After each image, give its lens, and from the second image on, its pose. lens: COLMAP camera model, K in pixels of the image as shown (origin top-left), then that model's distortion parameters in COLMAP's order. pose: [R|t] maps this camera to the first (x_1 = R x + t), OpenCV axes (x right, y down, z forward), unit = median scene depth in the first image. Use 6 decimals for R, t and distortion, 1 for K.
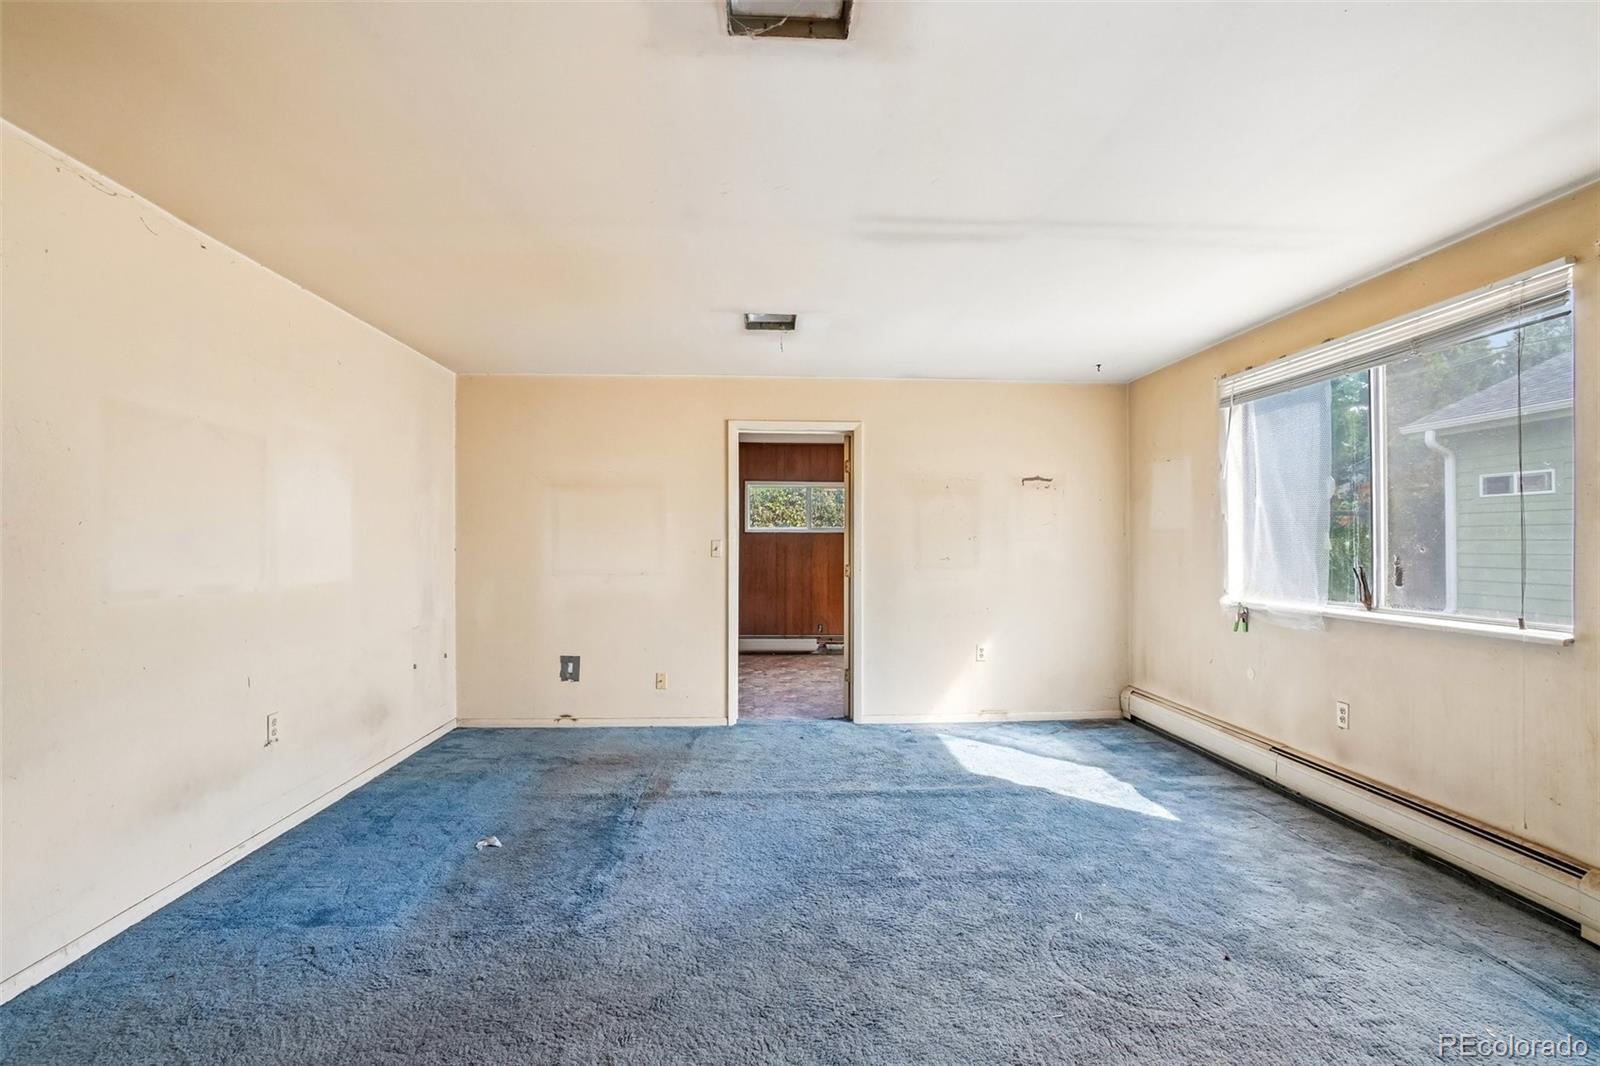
lens RADIAL K [[752.1, 0, 738.5], [0, 752.1, 545.2], [0, 0, 1]] dist [-0.039128, 0.018681]
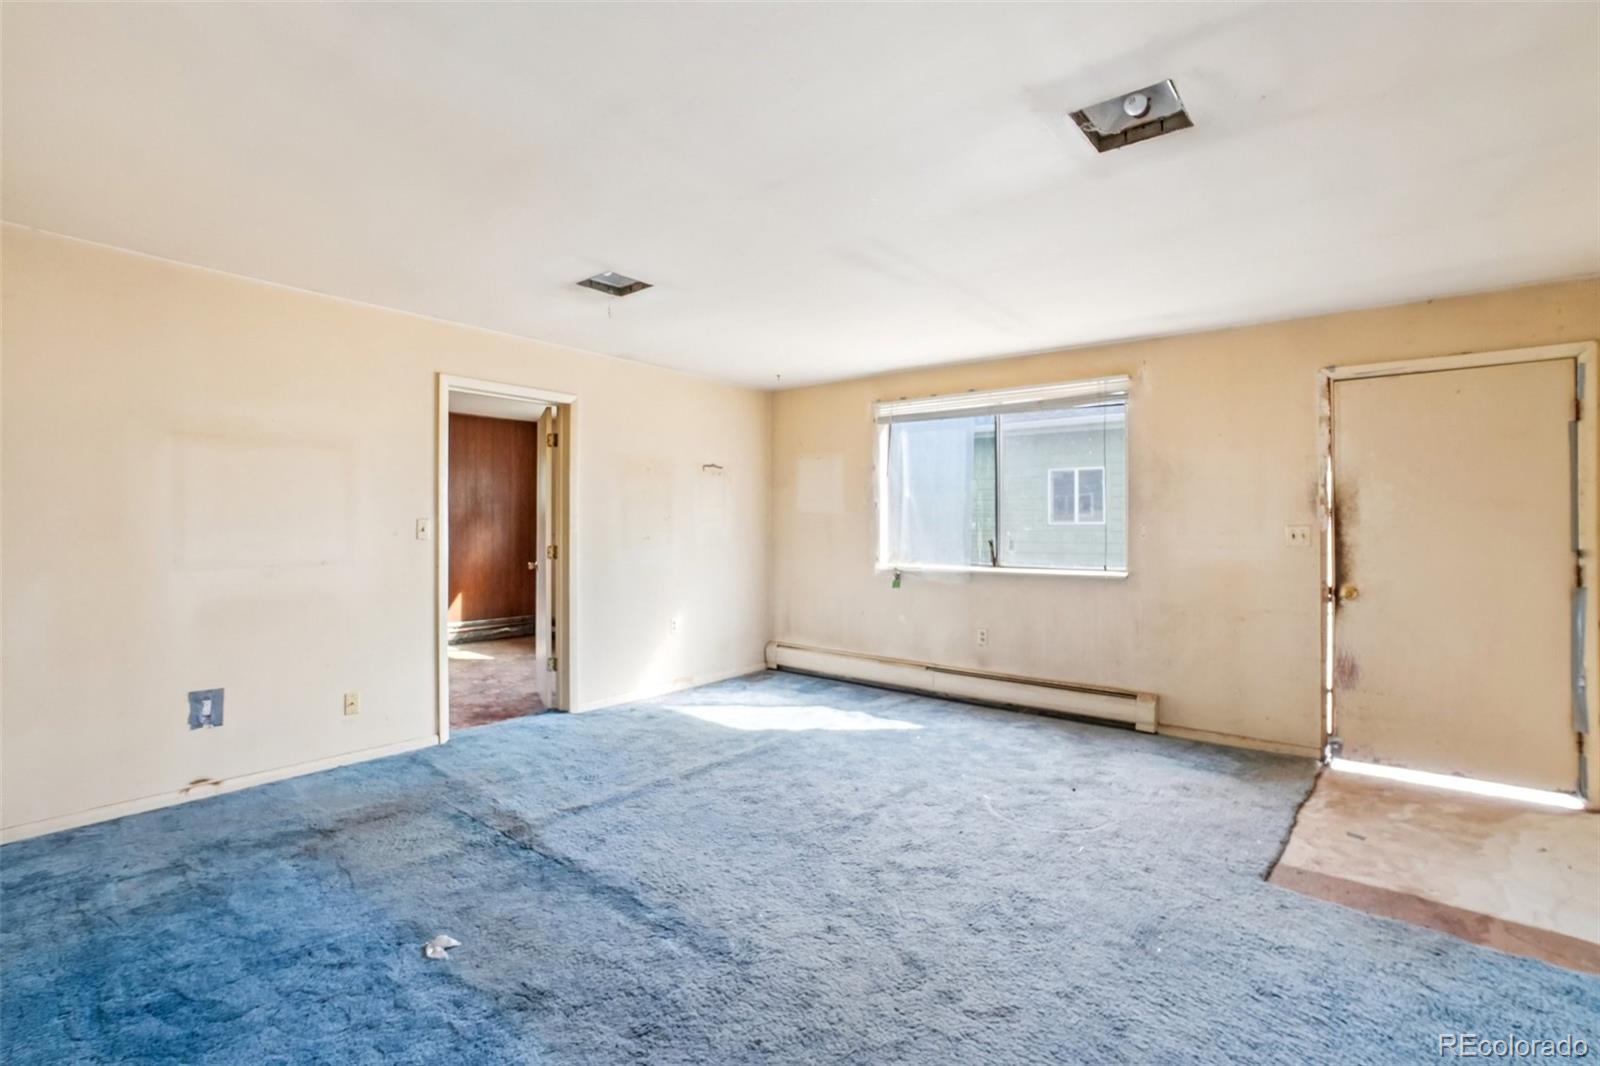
lens RADIAL K [[752.1, 0, 809.7], [0, 752.1, 523.4], [0, 0, 1]] dist [-0.039128, 0.018681]
pose [[0.650867, 0.003308, 0.759184, -0.481987], [-0.002291, 0.999995, -0.002394, -0.000945], [-0.759188, -0.000181, 0.650871, 0.208361]]
